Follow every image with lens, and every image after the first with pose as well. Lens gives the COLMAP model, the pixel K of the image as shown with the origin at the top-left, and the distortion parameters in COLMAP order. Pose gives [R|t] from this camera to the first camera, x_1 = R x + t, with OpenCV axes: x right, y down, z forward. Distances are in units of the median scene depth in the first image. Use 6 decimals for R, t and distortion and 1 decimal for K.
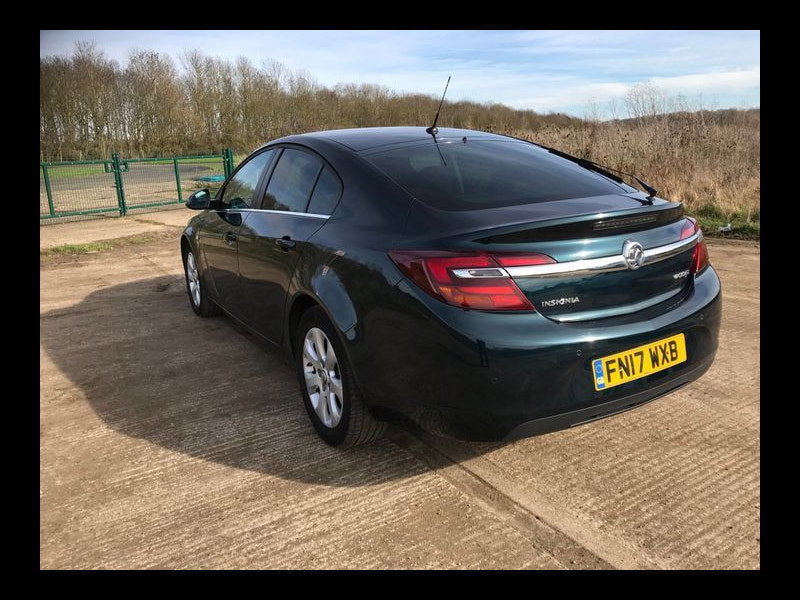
lens RADIAL K [[593.3, 0, 396.5], [0, 593.3, 307.1], [0, 0, 1]] dist [0.017151, -0.006073]
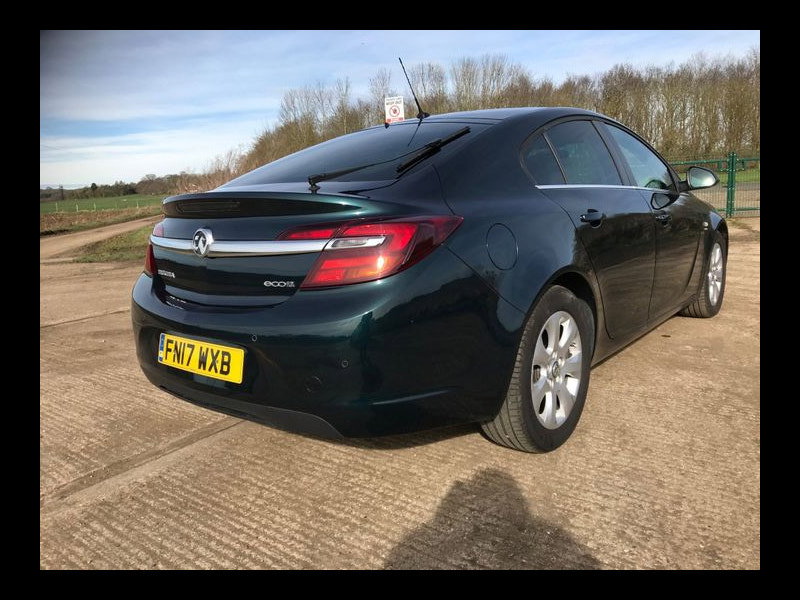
lens RADIAL K [[593.3, 0, 397.1], [0, 593.3, 298.3], [0, 0, 1]] dist [0.017151, -0.006073]
pose [[0.344025, 0.192296, -0.919059, 1.182729], [-0.206415, 0.970349, 0.125762, -0.157525], [0.915991, 0.146442, 0.373517, 0.802777]]
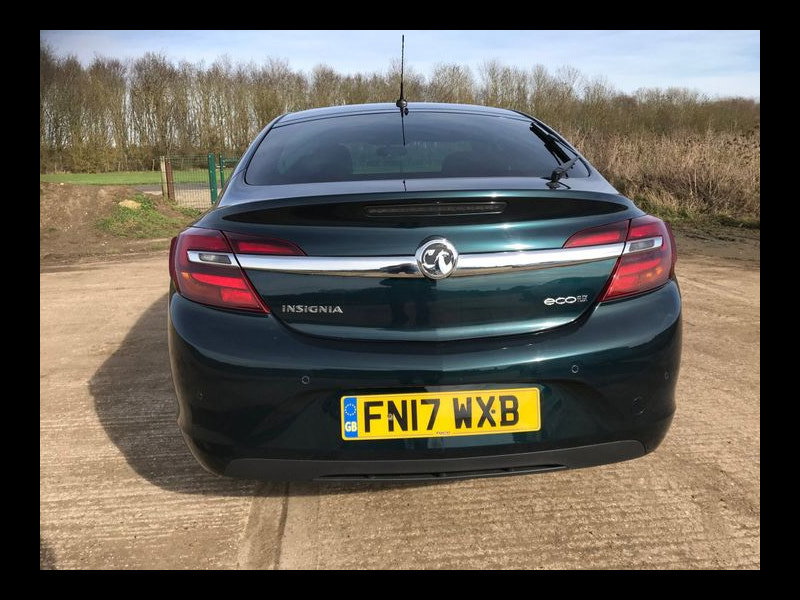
lens RADIAL K [[593.3, 0, 393.4], [0, 593.3, 295.8], [0, 0, 1]] dist [0.017151, -0.006073]
pose [[0.889793, 0.122624, -0.439582, 0.562370], [-0.135823, 0.990732, 0.001441, -0.032920], [0.435685, 0.058423, 0.898201, 0.307092]]
